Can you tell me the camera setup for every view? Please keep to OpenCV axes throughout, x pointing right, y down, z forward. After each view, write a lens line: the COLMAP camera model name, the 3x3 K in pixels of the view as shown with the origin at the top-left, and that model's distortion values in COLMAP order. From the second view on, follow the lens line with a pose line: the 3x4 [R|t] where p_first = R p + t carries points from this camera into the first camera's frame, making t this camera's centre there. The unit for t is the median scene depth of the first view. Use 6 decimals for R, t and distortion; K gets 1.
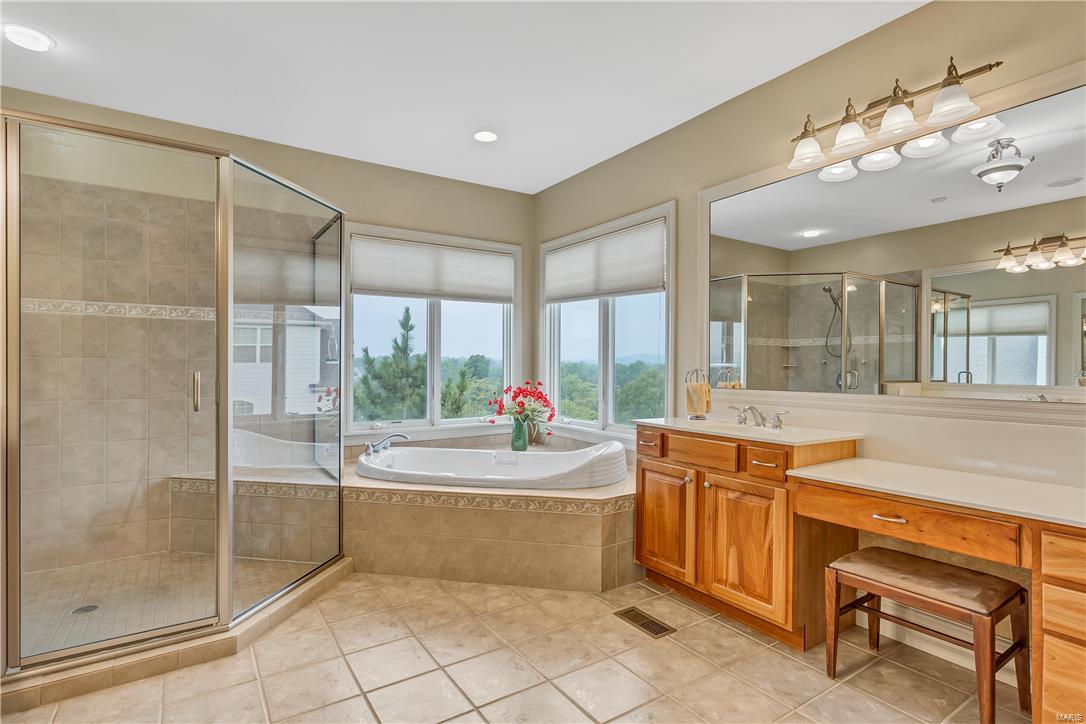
lens RADIAL K [[530.1, 0, 541.6], [0, 530.1, 366.8], [0, 0, 1]] dist [0.002157, 0.001218]
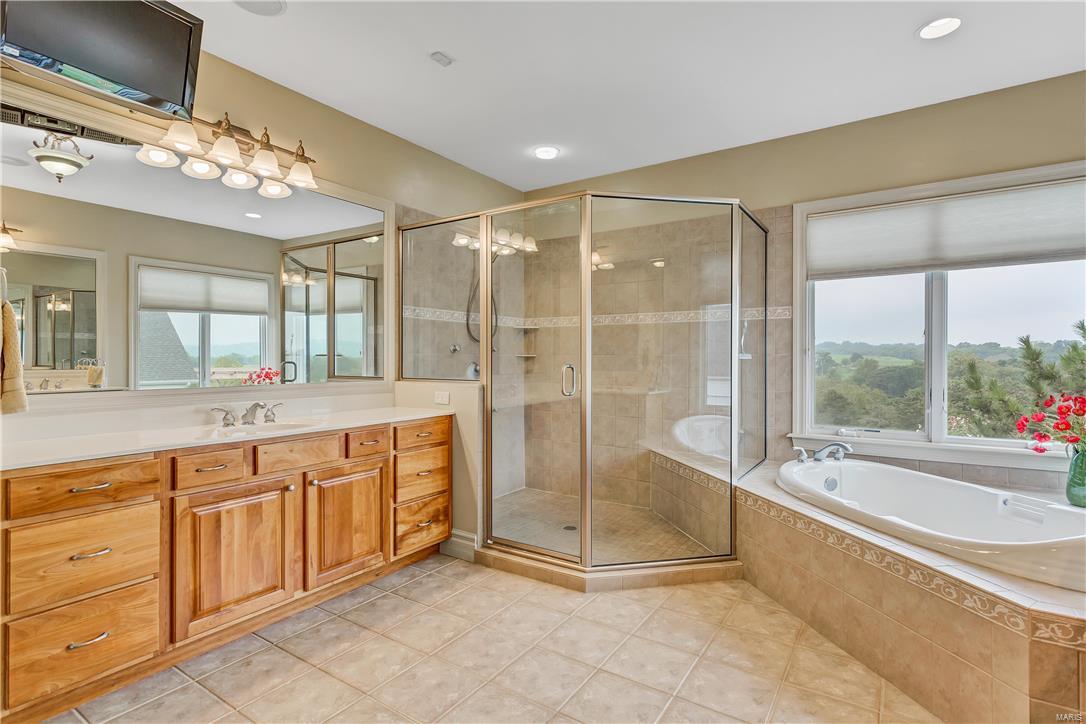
lens RADIAL K [[531.1, 0, 545.9], [0, 531.1, 357.9], [0, 0, 1]] dist [0.002349, 0.001141]
pose [[0.398056, -0.003342, -0.917355, 0.400178], [-0.002770, 0.999984, -0.004845, -0.002600], [0.917357, 0.004470, 0.398040, 0.314136]]
